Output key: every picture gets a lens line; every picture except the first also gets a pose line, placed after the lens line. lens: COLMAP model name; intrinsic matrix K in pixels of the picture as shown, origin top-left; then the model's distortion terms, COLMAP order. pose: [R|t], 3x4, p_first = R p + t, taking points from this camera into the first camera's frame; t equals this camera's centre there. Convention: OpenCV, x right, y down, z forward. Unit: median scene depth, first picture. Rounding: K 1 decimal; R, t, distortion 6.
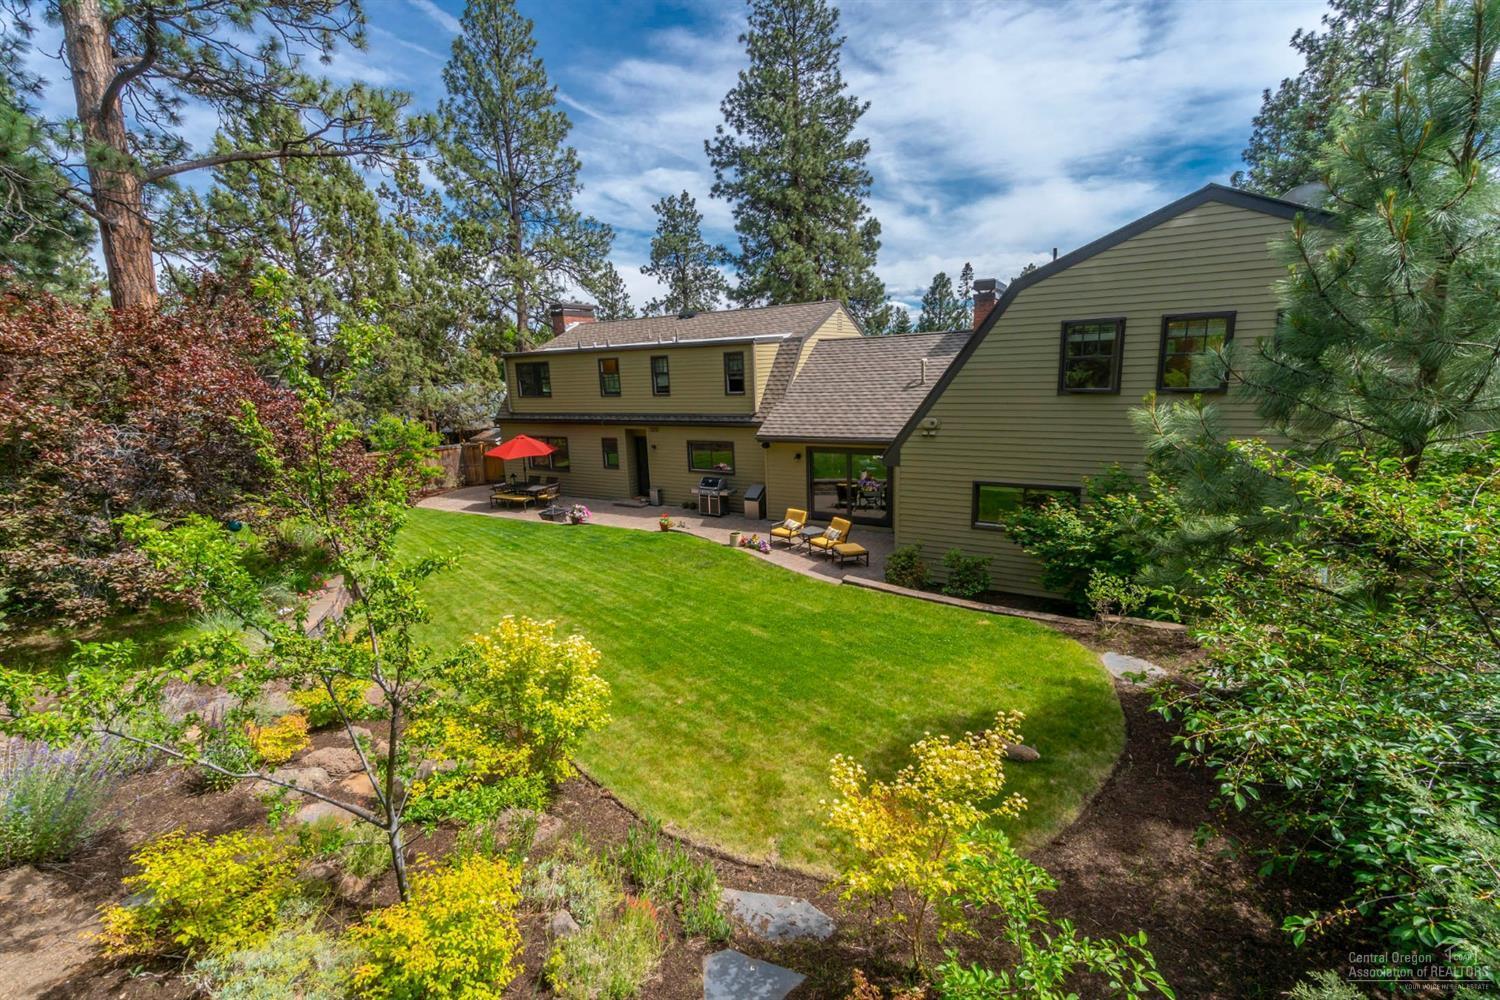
lens RADIAL K [[632.6, 0, 750.0], [0, 632.6, 500.0], [0, 0, 1]] dist [-0.010203, 0.000415]
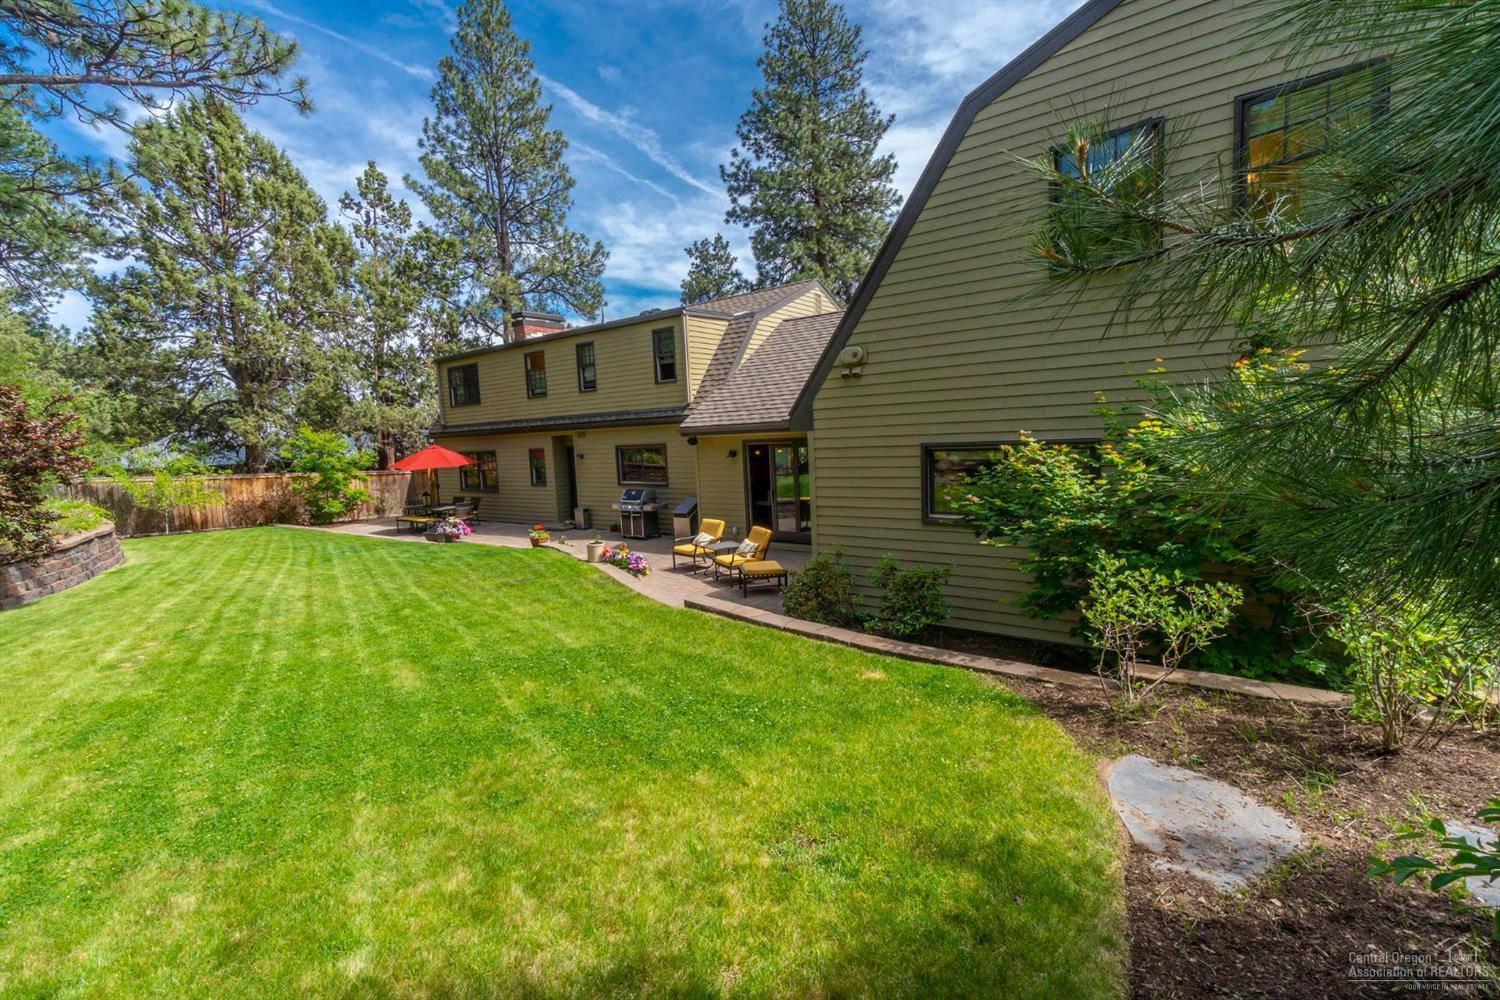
lens RADIAL K [[632.6, 0, 750.0], [0, 632.6, 500.0], [0, 0, 1]] dist [-0.010203, 0.000415]
pose [[0.994274, 0.000784, -0.106856, 0.157840], [-0.011508, 0.994944, -0.099774, 0.053001], [0.106238, 0.100433, 0.989256, 0.242014]]
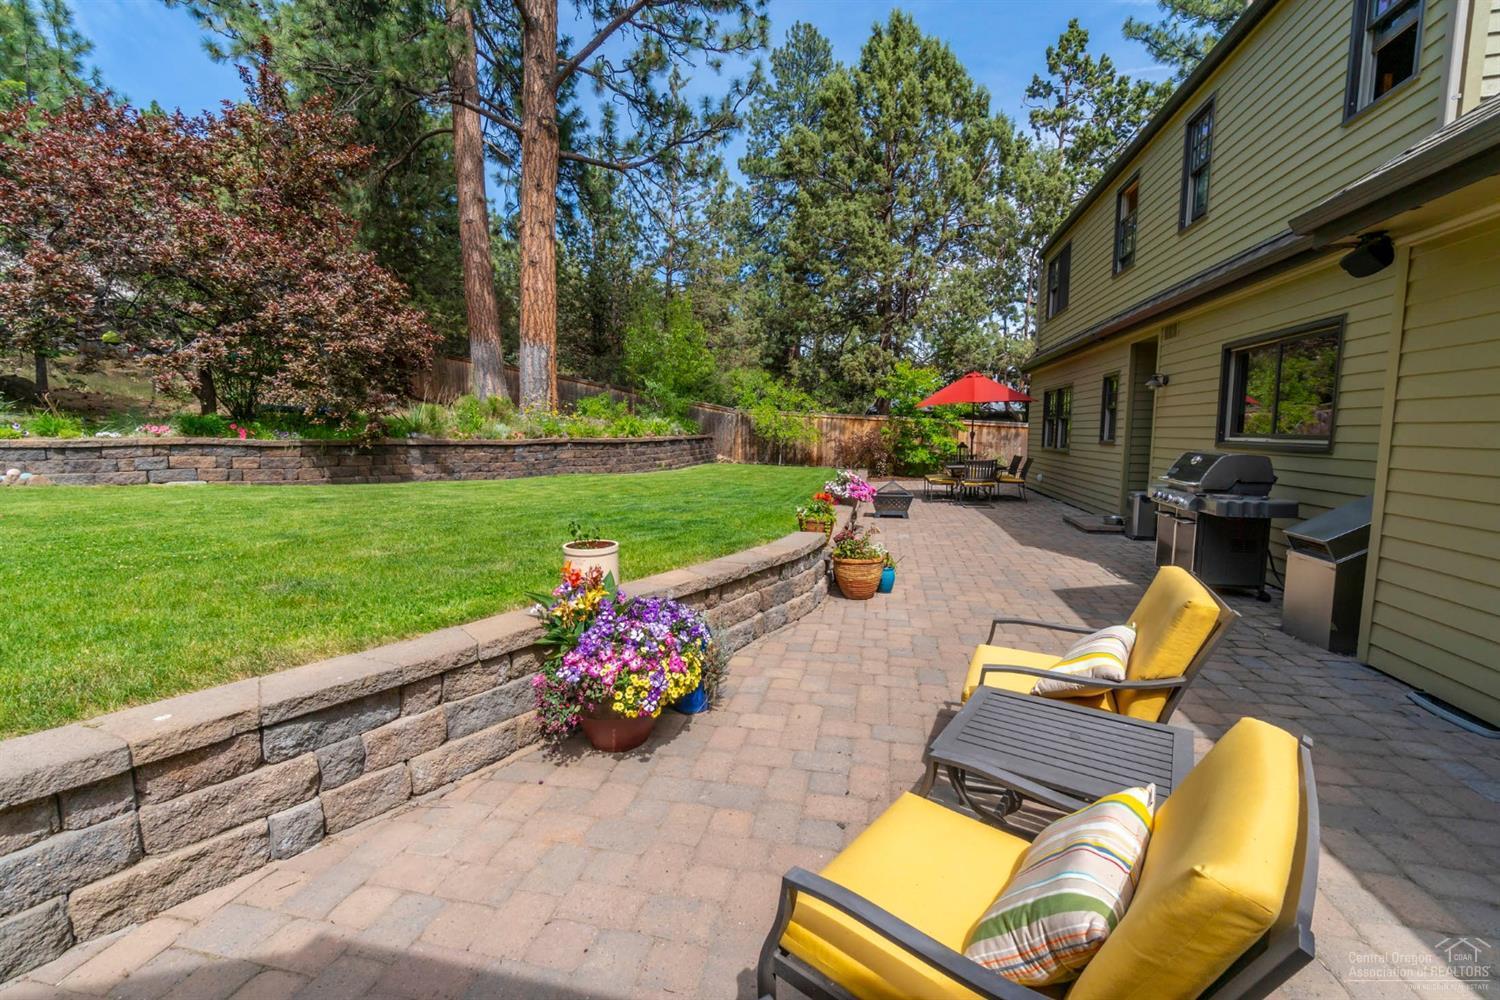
lens RADIAL K [[632.6, 0, 750.0], [0, 632.6, 500.0], [0, 0, 1]] dist [-0.010203, 0.000415]
pose [[0.288876, 0.140239, -0.947040, 0.142994], [-0.206334, 0.975085, 0.081454, 0.004476], [0.934867, 0.171877, 0.310614, 0.711409]]
